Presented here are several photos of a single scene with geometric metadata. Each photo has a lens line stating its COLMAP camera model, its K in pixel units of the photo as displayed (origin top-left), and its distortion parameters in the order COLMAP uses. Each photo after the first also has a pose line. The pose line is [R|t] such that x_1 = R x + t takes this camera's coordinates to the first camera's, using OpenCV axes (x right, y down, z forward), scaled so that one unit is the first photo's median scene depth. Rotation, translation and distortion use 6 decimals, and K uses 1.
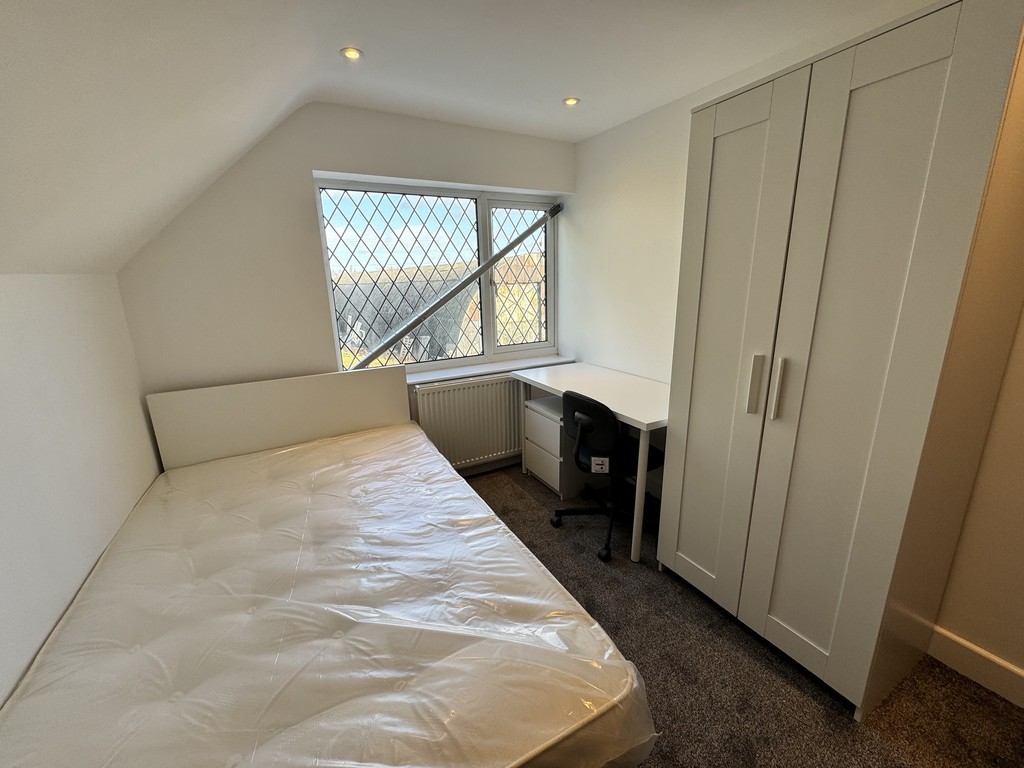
lens RADIAL K [[410.3, 0, 510.5], [0, 410.3, 384.9], [0, 0, 1]] dist [0.002672, -0.000114]
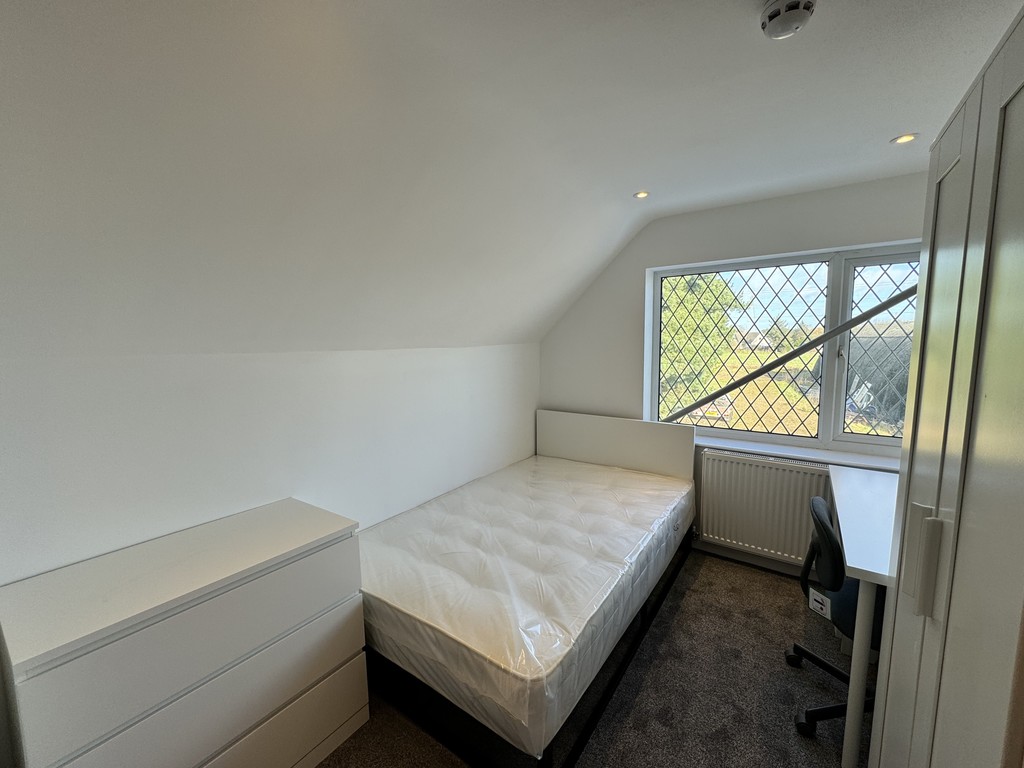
lens RADIAL K [[410.3, 0, 512.4], [0, 410.3, 386.9], [0, 0, 1]] dist [0.002672, -0.000114]
pose [[0.439990, 0.123676, -0.889445, 0.474165], [-0.223070, 0.974478, 0.025152, -0.069151], [0.869856, 0.187342, 0.456349, 0.067621]]
